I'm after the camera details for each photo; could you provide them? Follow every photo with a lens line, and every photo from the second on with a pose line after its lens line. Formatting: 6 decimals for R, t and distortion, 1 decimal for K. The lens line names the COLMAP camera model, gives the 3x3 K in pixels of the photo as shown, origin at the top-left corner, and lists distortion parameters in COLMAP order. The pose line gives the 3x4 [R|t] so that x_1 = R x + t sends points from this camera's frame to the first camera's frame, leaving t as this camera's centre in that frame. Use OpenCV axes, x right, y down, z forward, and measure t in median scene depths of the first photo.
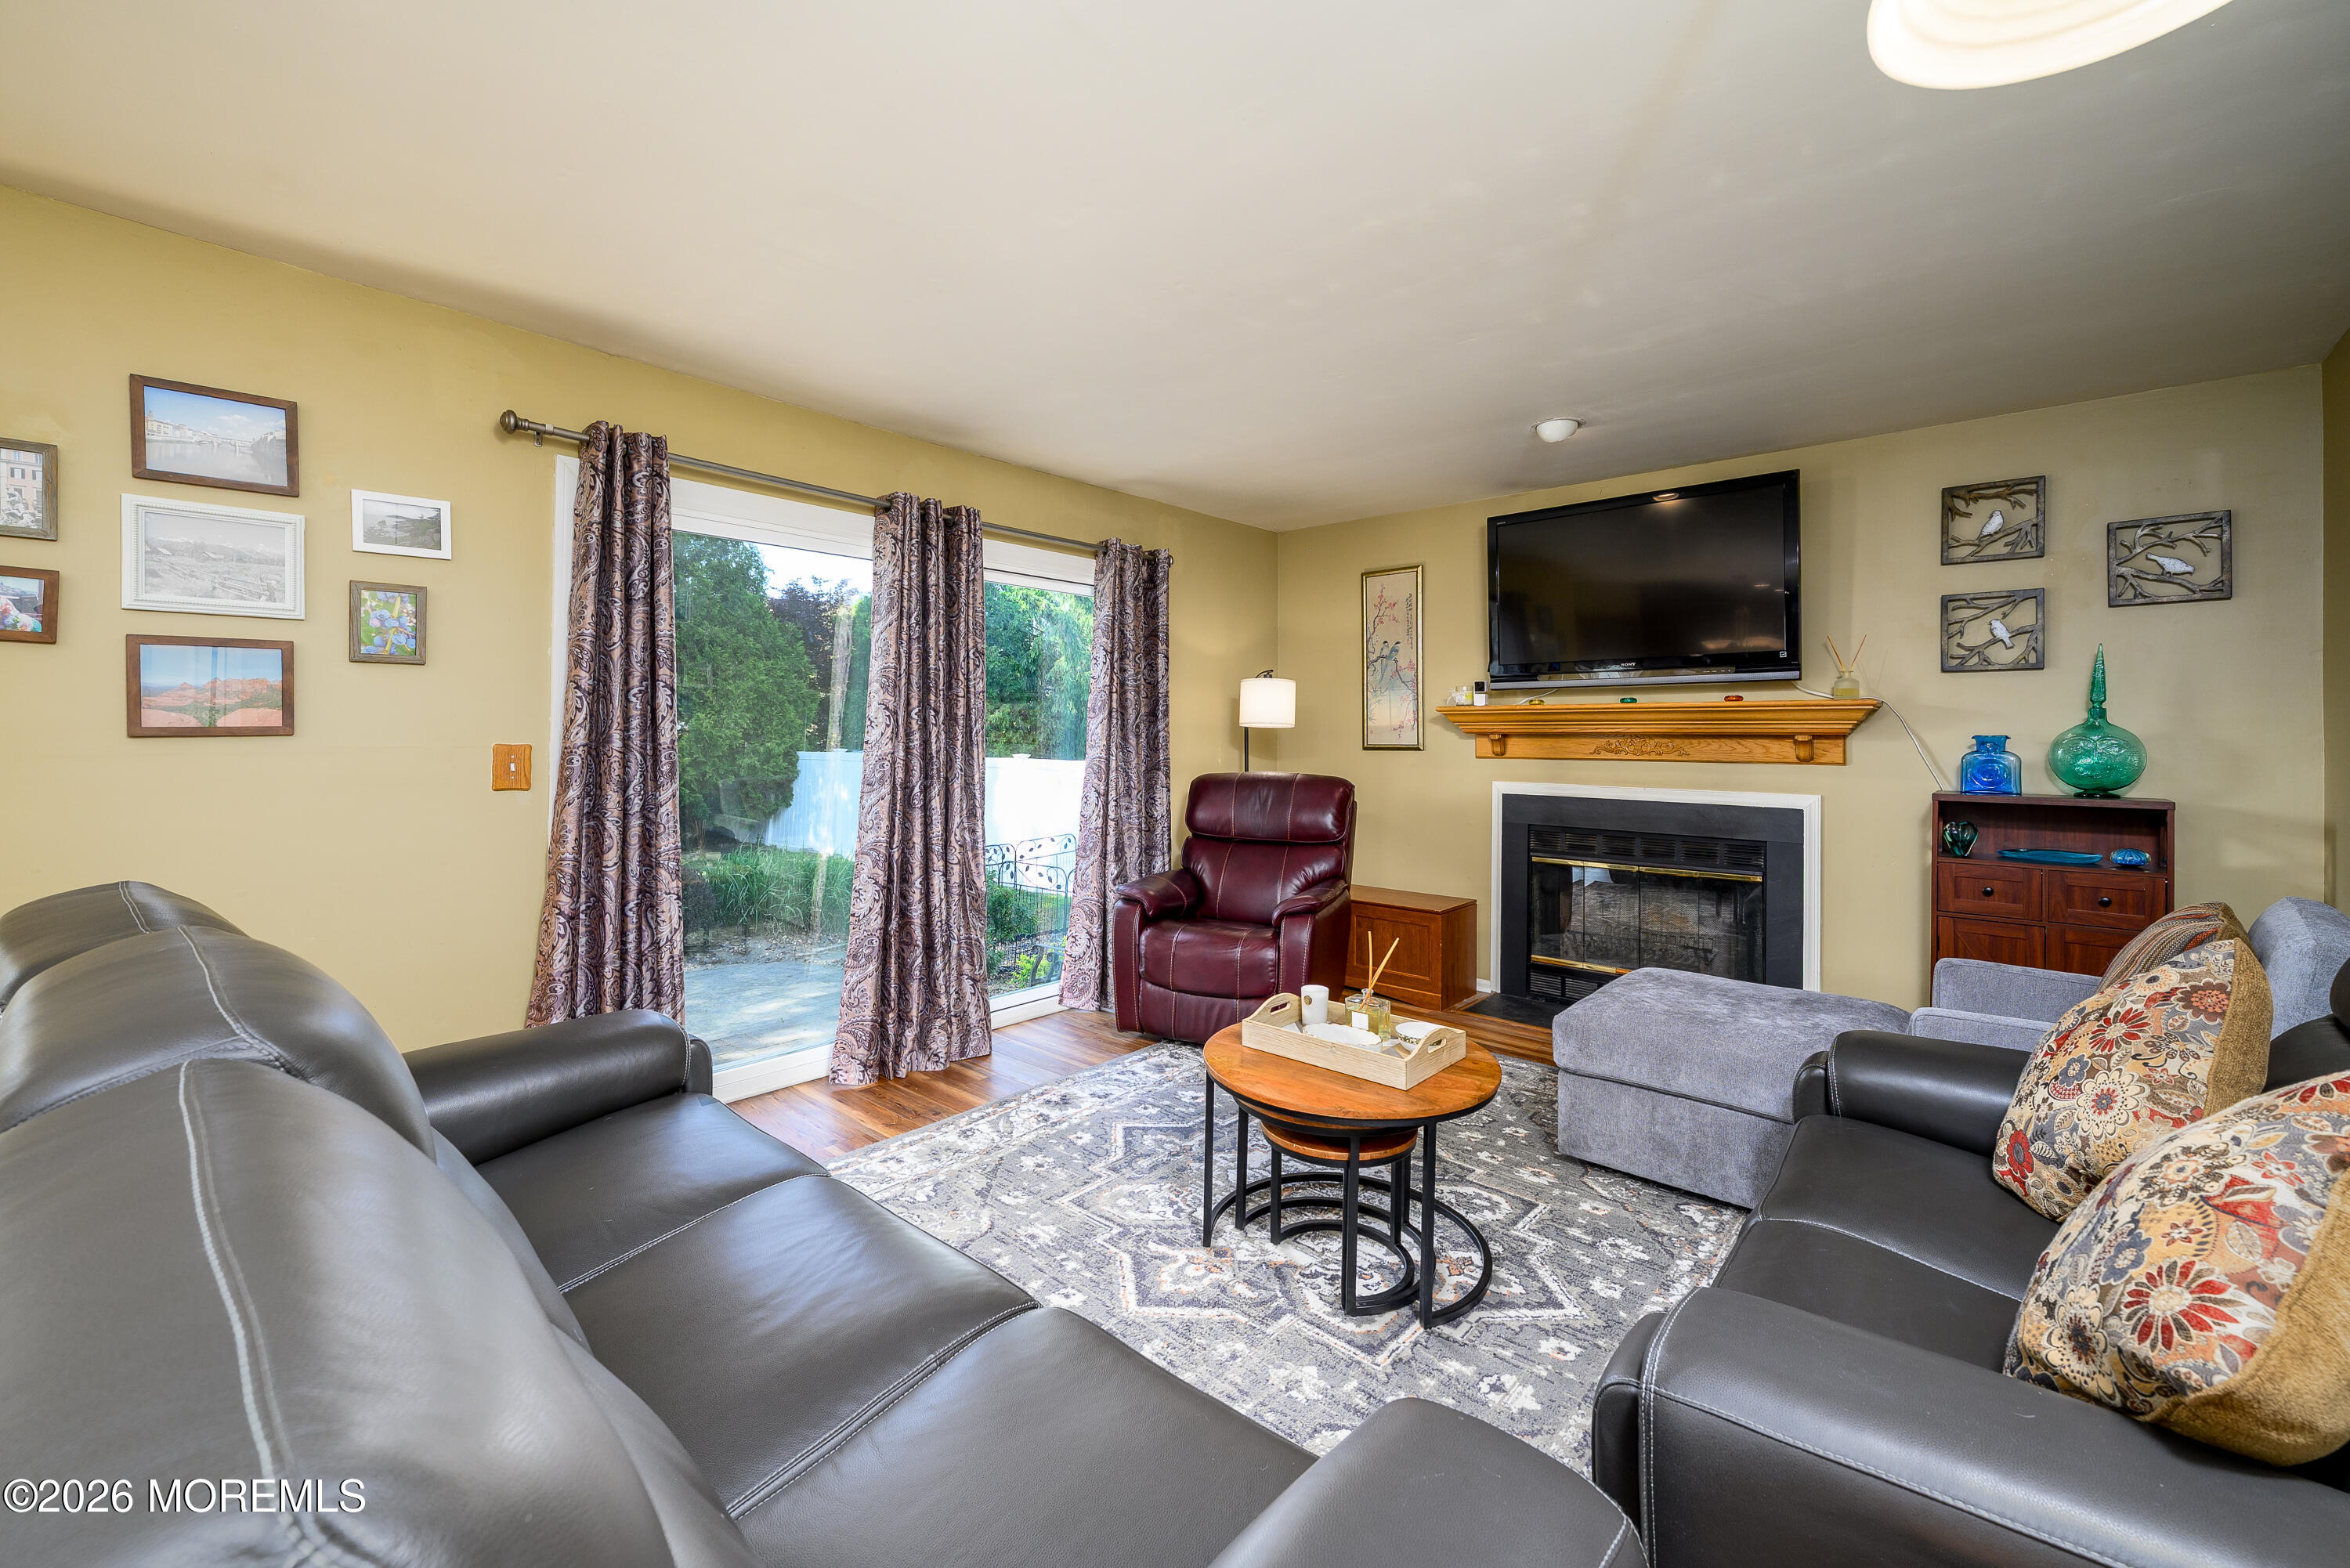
lens RADIAL K [[960.5, 0, 1171.4], [0, 960.5, 722.1], [0, 0, 1]] dist [-0.000909, -0.000043]
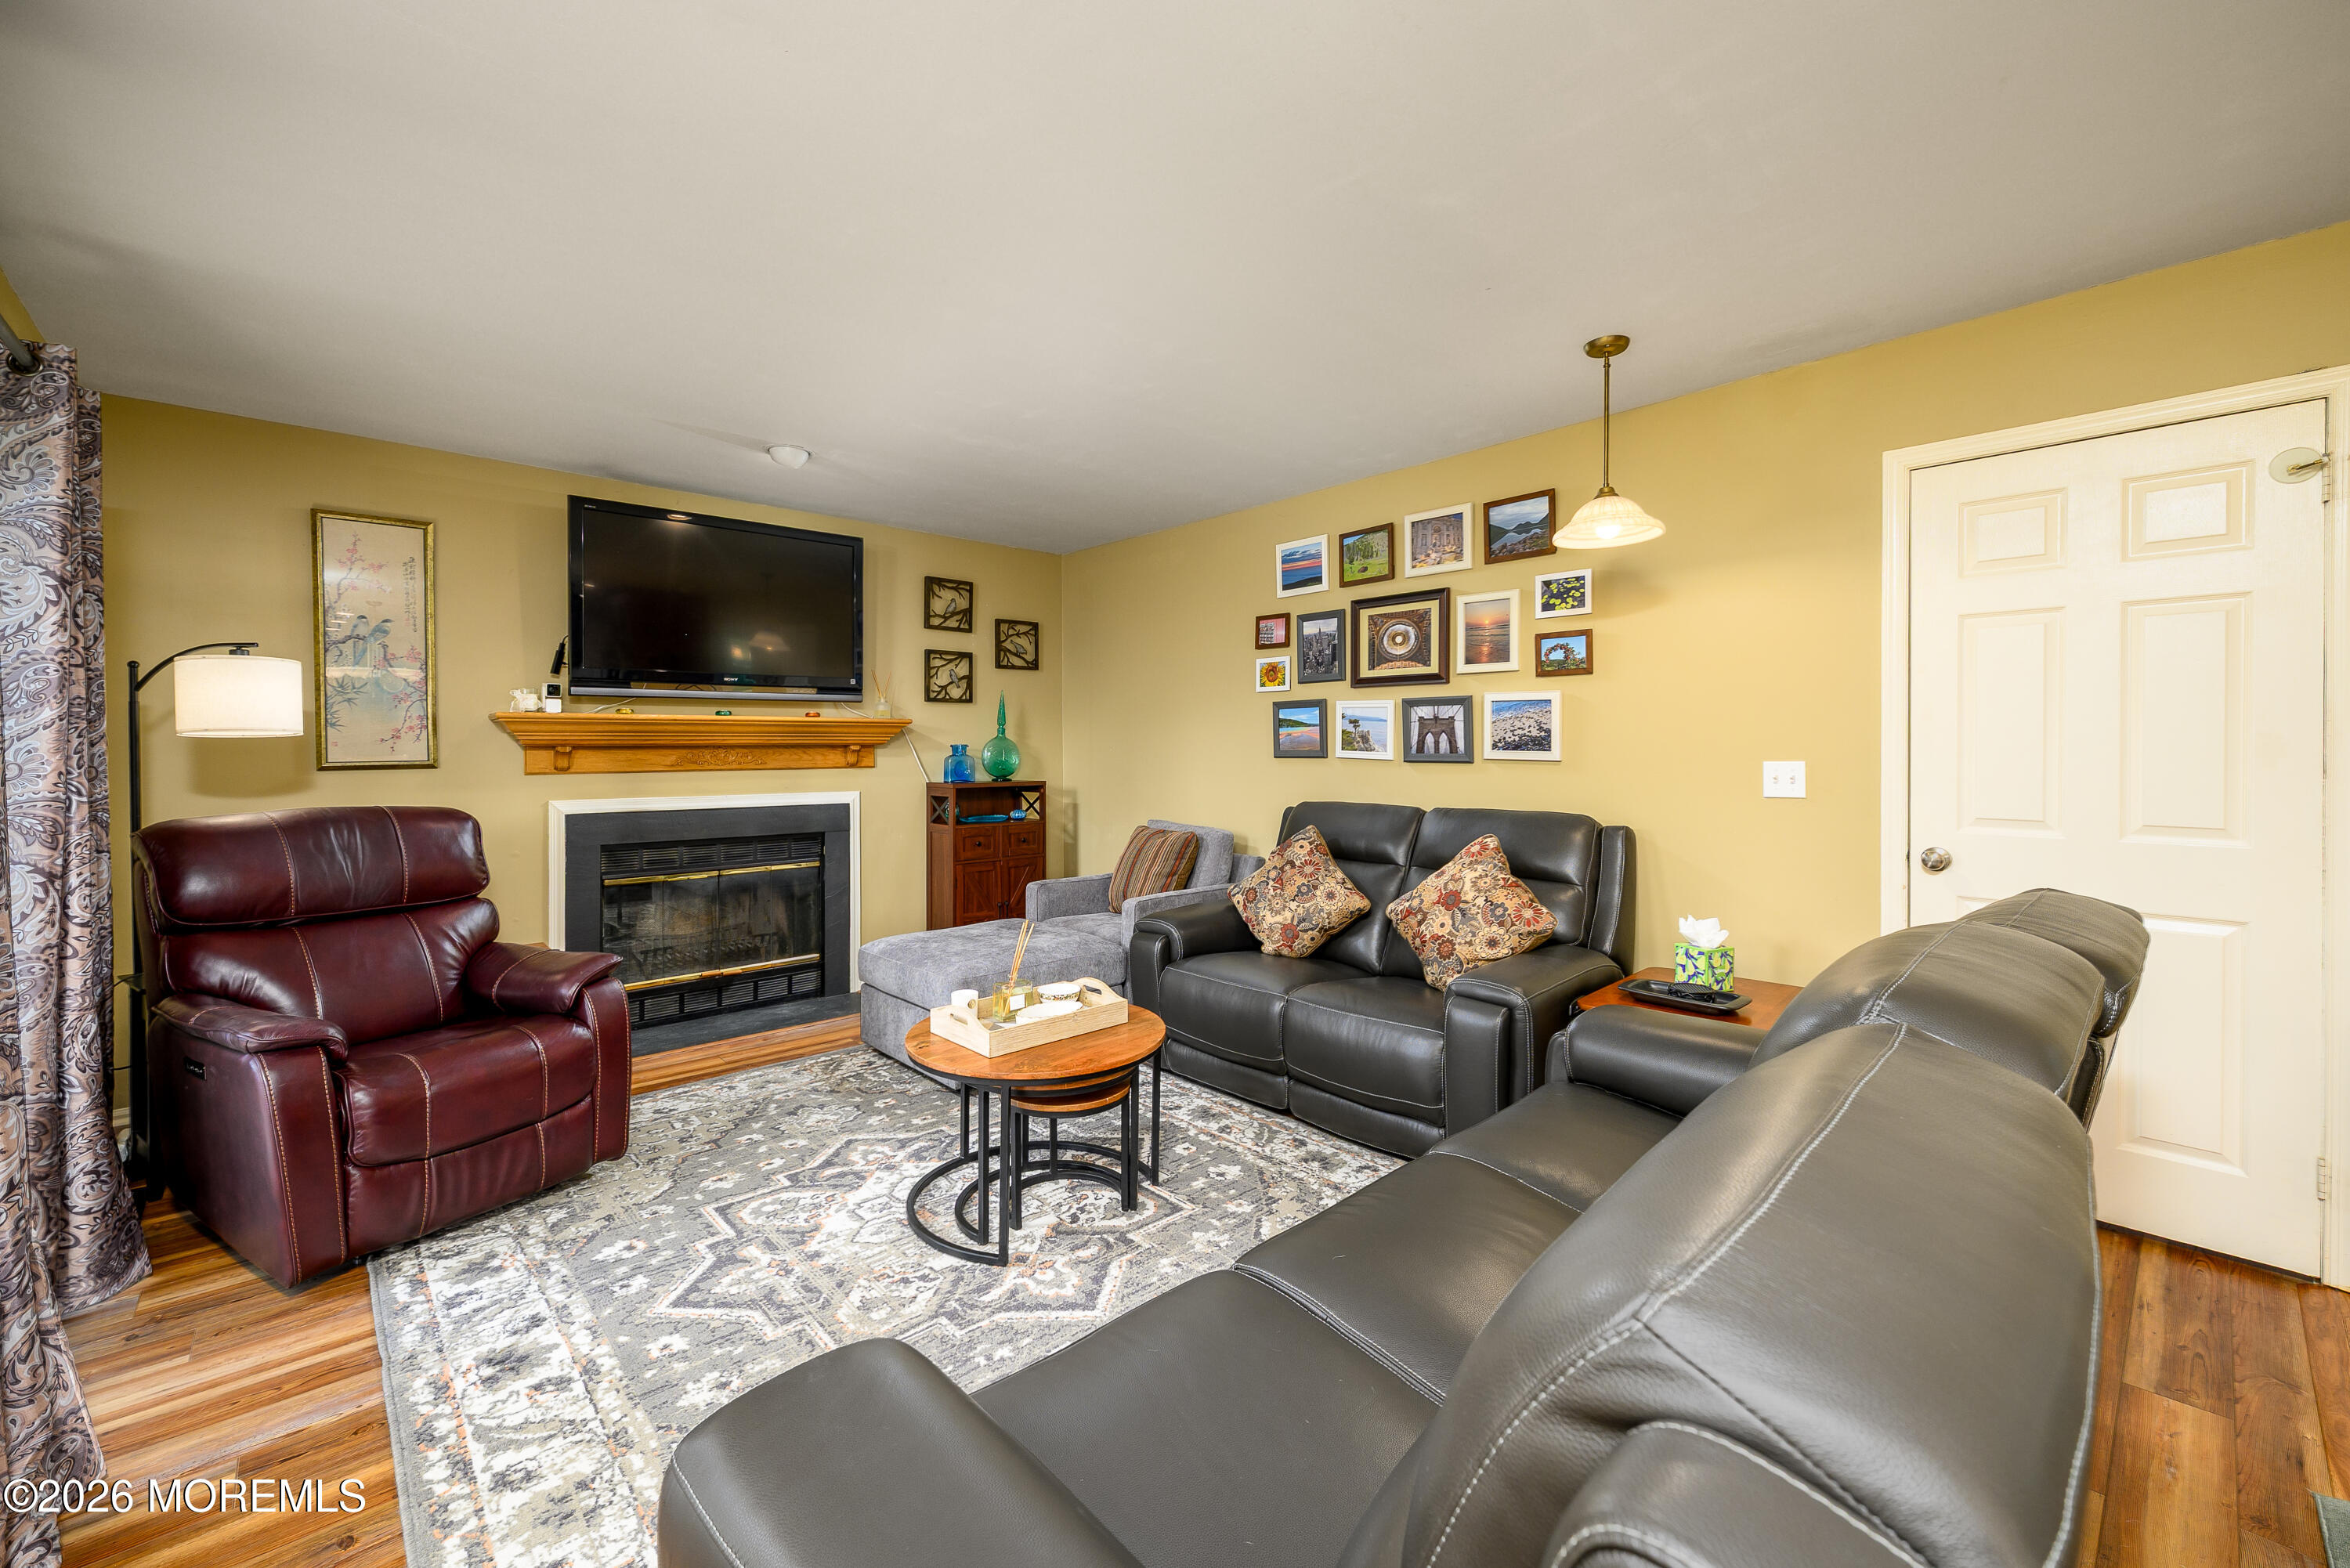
lens RADIAL K [[941.9, 0, 1181.1], [0, 941.9, 758.4], [0, 0, 1]] dist [0.000554, 0.000259]
pose [[0.093945, -0.018784, 0.995400, -0.601721], [-0.007564, 0.999780, 0.019580, 0.003650], [-0.995549, -0.009369, 0.093782, 0.491473]]
